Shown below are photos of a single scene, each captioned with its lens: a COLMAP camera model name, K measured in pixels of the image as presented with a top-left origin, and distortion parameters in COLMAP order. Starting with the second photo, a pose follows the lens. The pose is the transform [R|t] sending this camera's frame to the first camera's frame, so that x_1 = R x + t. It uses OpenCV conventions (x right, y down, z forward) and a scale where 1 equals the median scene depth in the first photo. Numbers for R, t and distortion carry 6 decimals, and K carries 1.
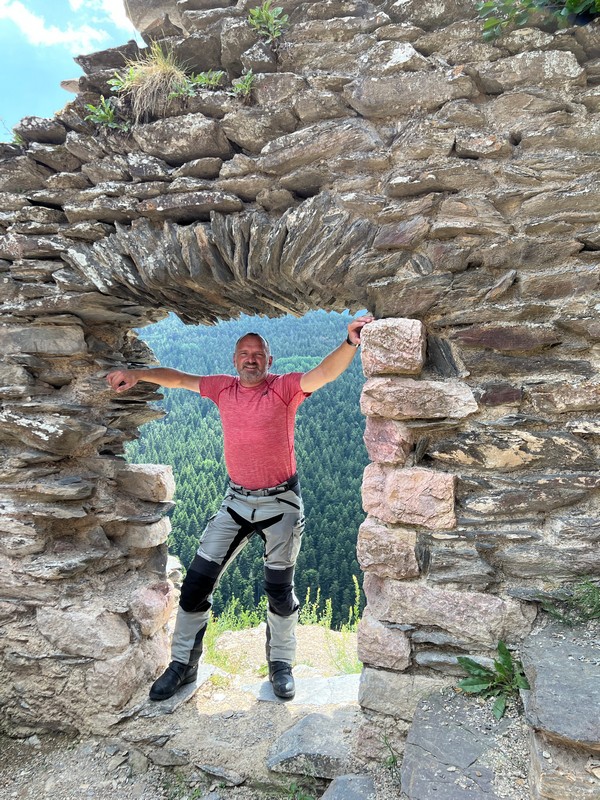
lens RADIAL K [[576.5, 0, 295.0], [0, 576.5, 401.3], [0, 0, 1]] dist [0.049274, -0.047053]
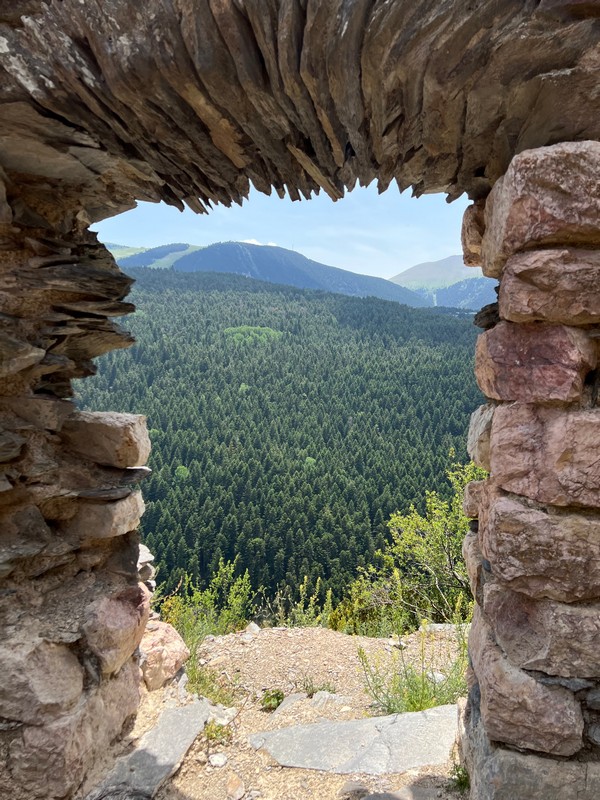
lens RADIAL K [[576.5, 0, 289.1], [0, 576.5, 397.3], [0, 0, 1]] dist [0.049274, -0.047053]
pose [[0.996625, 0.015679, 0.080580, -0.129714], [-0.019159, 0.998909, 0.042599, 0.075469], [-0.079825, -0.043999, 0.995837, 0.406744]]
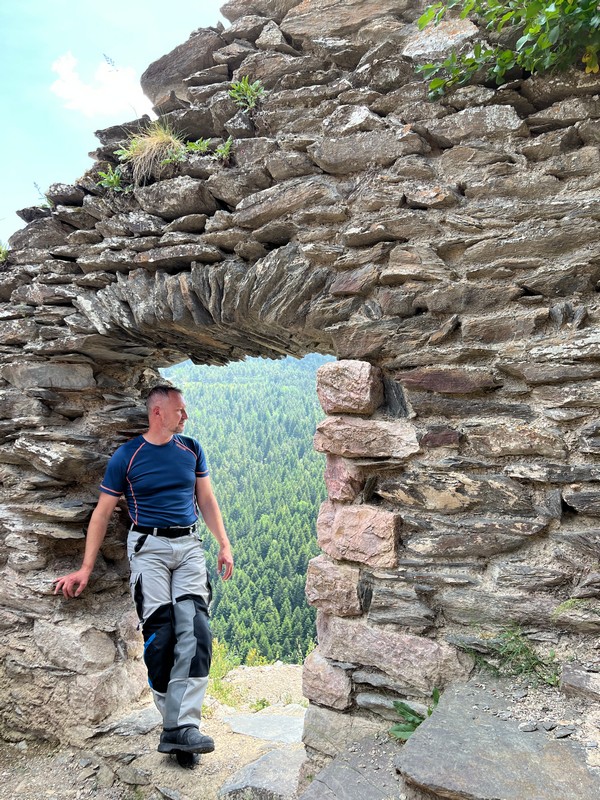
lens RADIAL K [[576.5, 0, 302.4], [0, 576.5, 403.7], [0, 0, 1]] dist [0.049274, -0.047053]
pose [[0.987196, 0.023662, -0.157747, 0.233450], [-0.034679, 0.997119, -0.067456, 0.007283], [0.155697, 0.072063, 0.985173, -0.029073]]
